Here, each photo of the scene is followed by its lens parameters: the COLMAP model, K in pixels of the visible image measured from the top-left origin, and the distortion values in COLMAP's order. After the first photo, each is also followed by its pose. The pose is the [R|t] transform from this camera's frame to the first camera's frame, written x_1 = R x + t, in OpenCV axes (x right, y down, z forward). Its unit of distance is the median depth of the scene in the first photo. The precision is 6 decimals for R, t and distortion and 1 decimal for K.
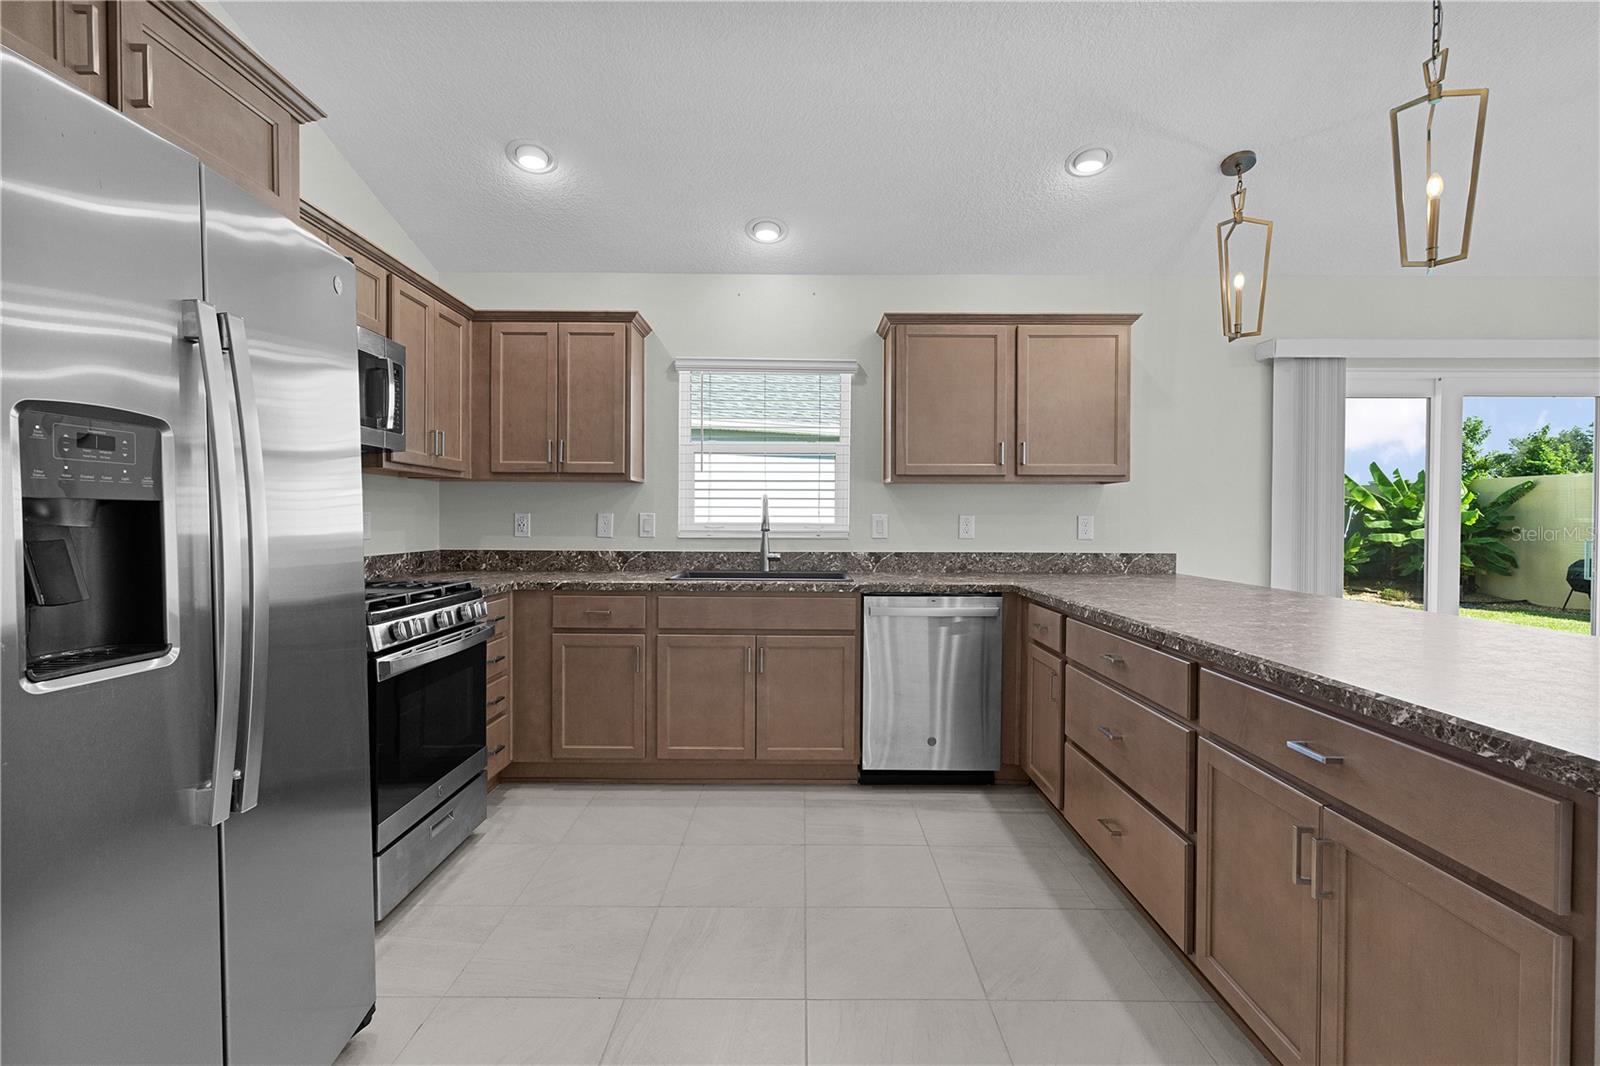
lens RADIAL K [[782.3, 0, 795.6], [0, 782.3, 529.0], [0, 0, 1]] dist [0.003030, 0.001604]
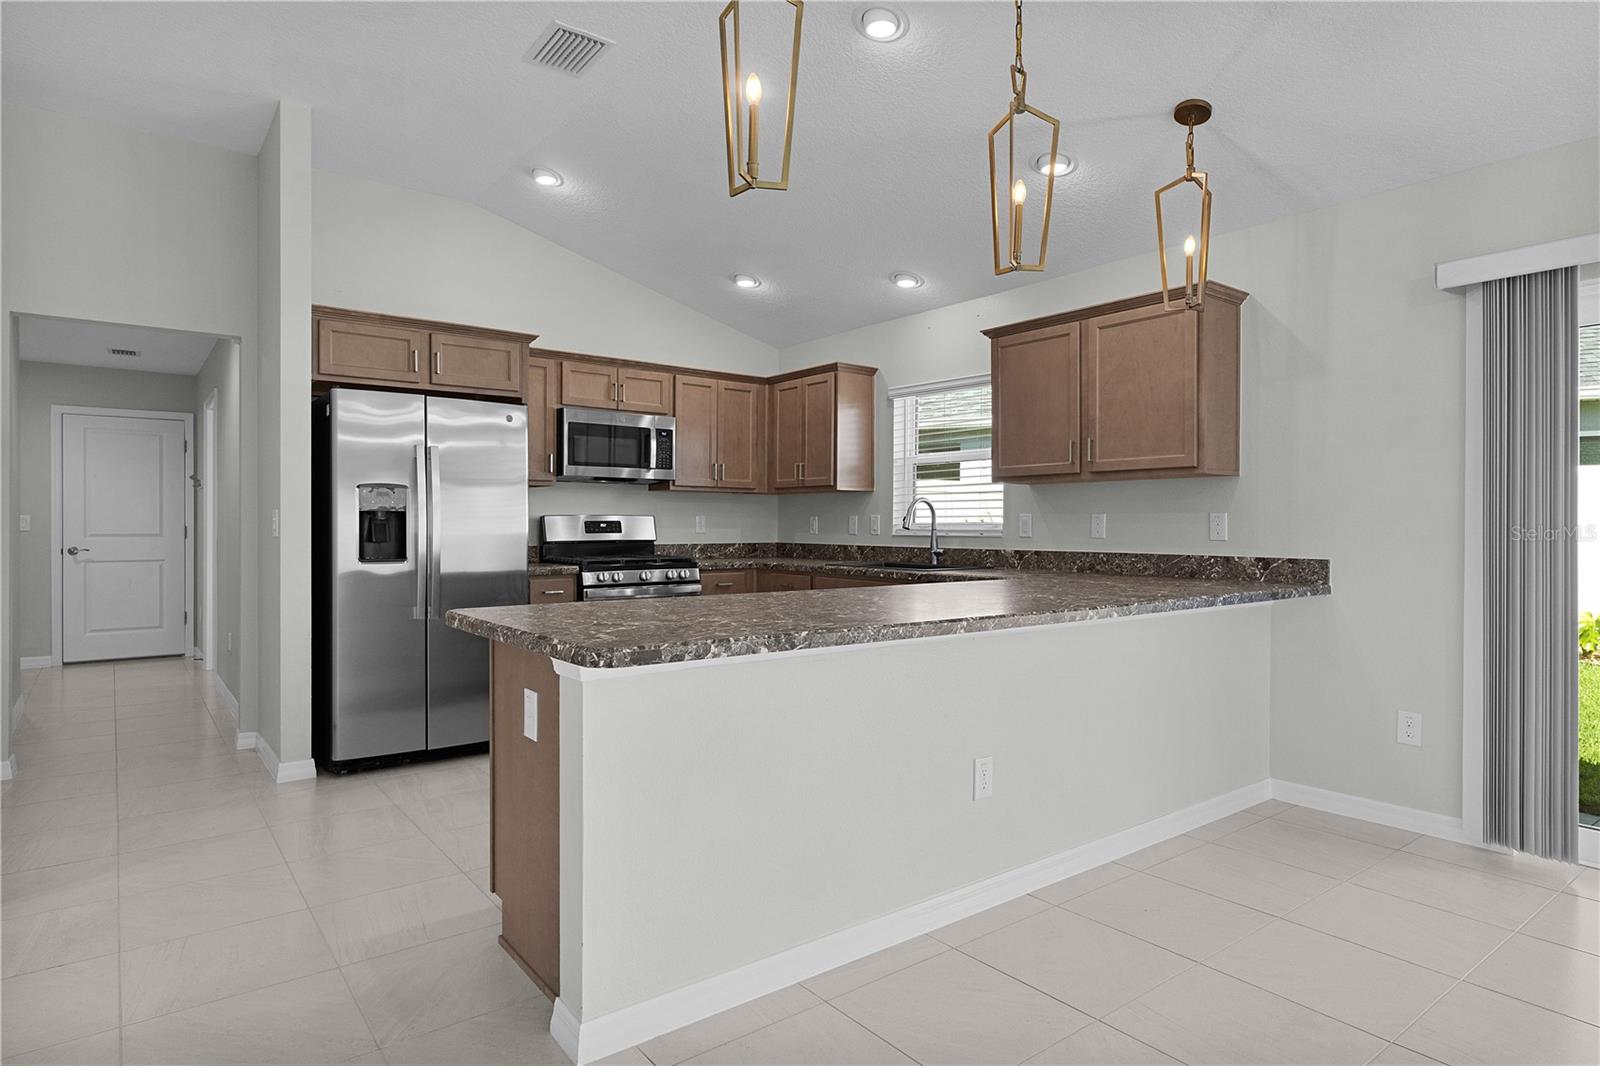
lens RADIAL K [[910.4, 0, 843.6], [0, 910.4, 510.7], [0, 0, 1]] dist [-0.011831, 0.001172]
pose [[0.622635, -0.013094, -0.782403, 0.971362], [0.010126, 0.999911, -0.008676, -0.016079], [0.782447, -0.002521, 0.622712, 0.059211]]
